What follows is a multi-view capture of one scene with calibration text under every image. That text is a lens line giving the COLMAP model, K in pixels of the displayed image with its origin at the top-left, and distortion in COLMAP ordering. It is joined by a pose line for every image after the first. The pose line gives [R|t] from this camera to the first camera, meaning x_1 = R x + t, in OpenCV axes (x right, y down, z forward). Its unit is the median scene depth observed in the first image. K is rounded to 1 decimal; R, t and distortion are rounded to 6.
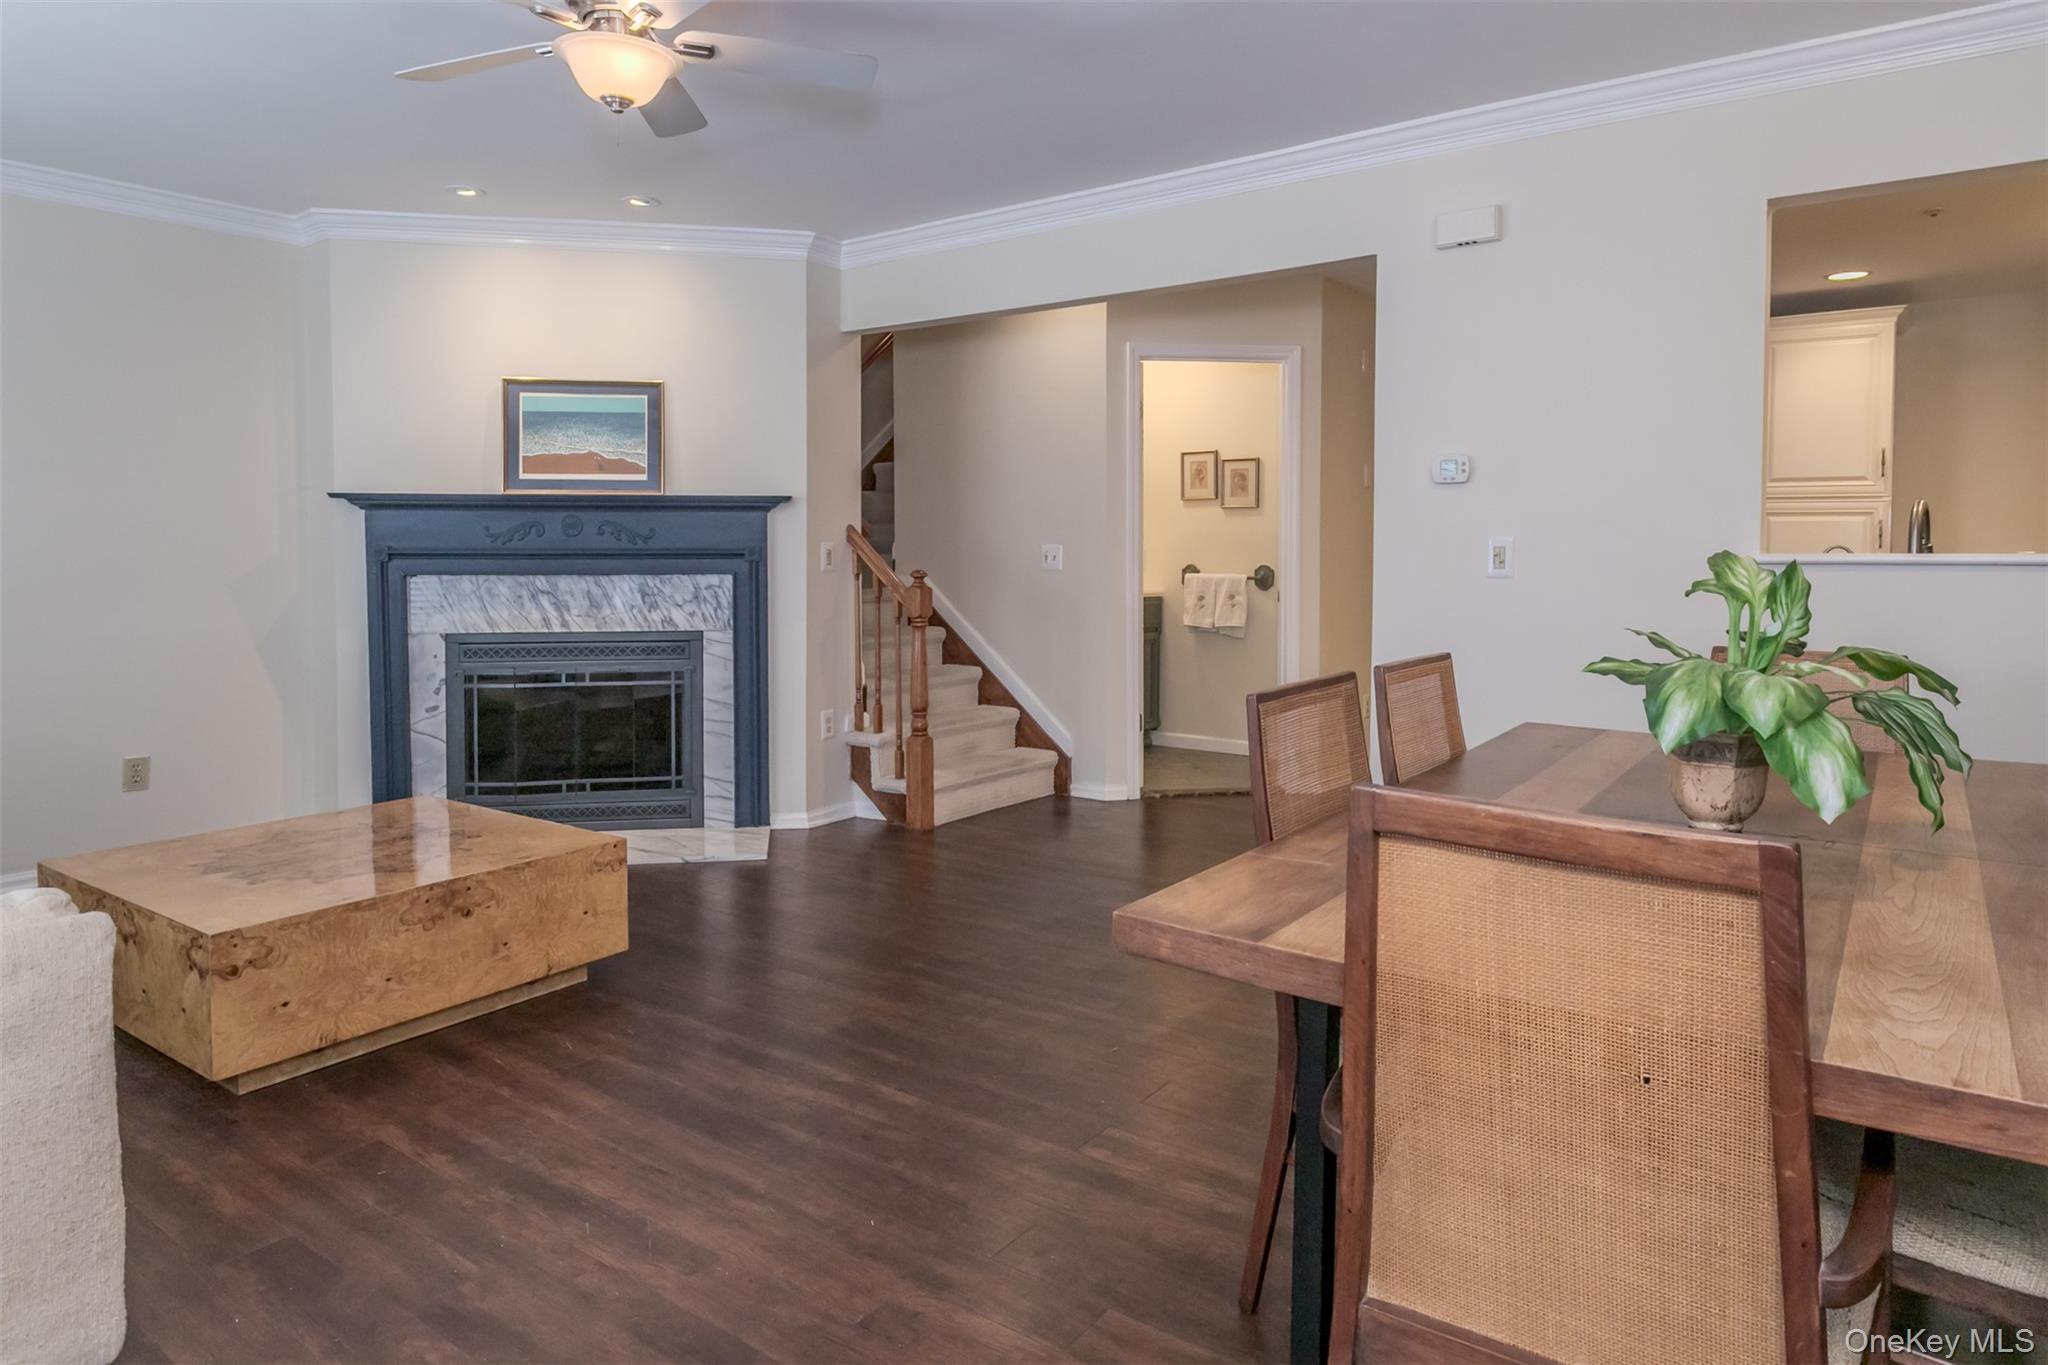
lens RADIAL K [[1247.0, 0, 1019.6], [0, 1247.0, 678.8], [0, 0, 1]] dist [-0.004293, 0.016147]
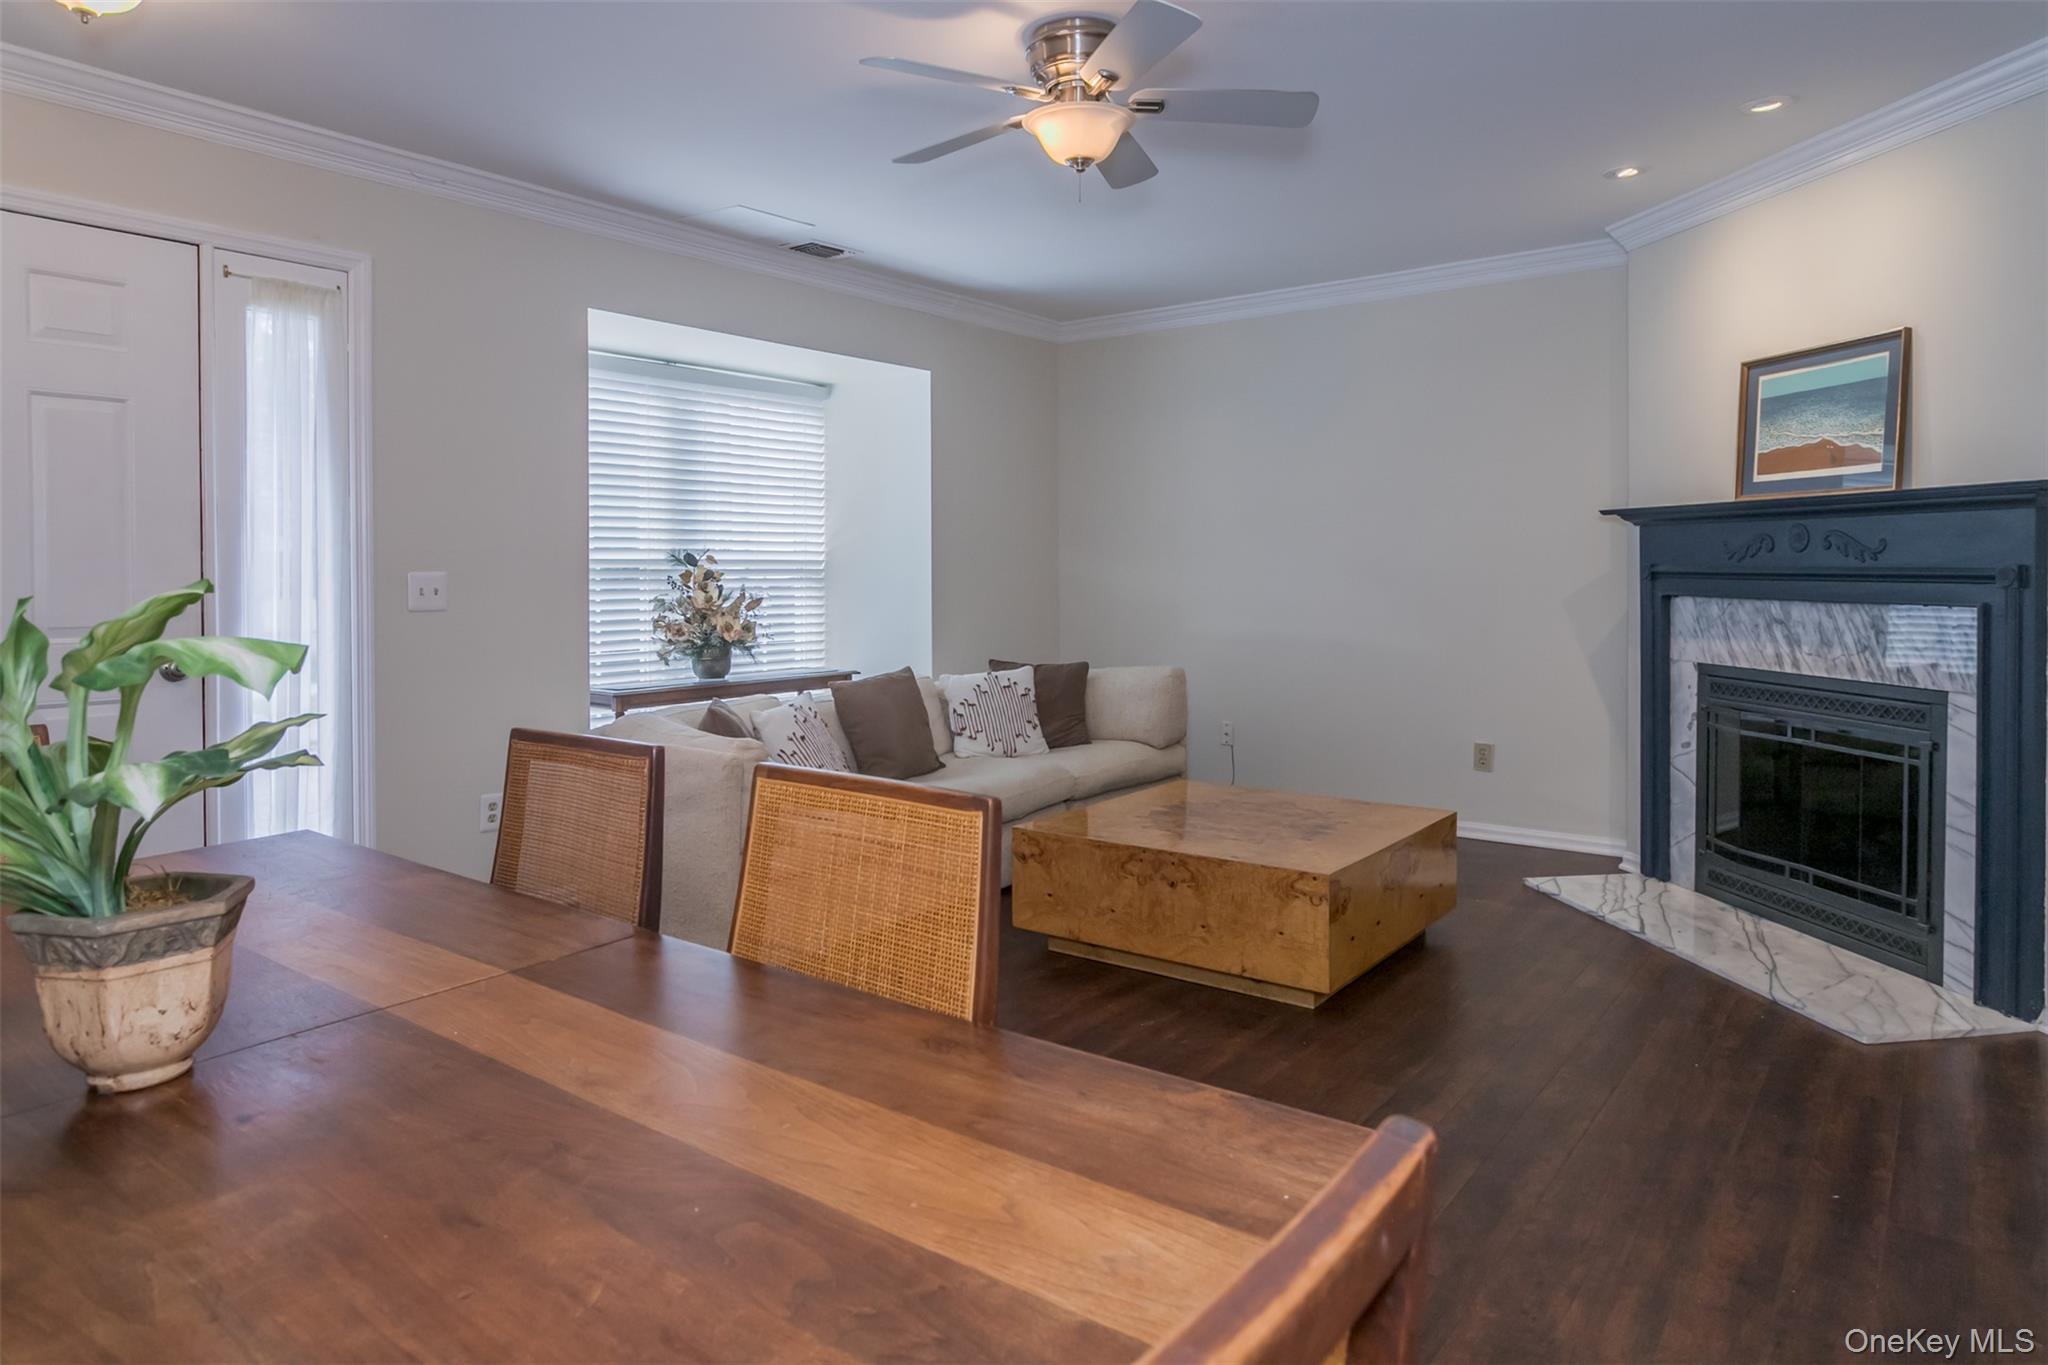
lens RADIAL K [[1247.0, 0, 1023.8], [0, 1247.0, 688.4], [0, 0, 1]] dist [-0.004293, 0.016147]
pose [[-0.022388, 0.101006, -0.994634, 0.431618], [-0.101350, 0.989528, 0.102769, -0.060706], [0.994599, 0.103107, -0.011917, 0.536689]]
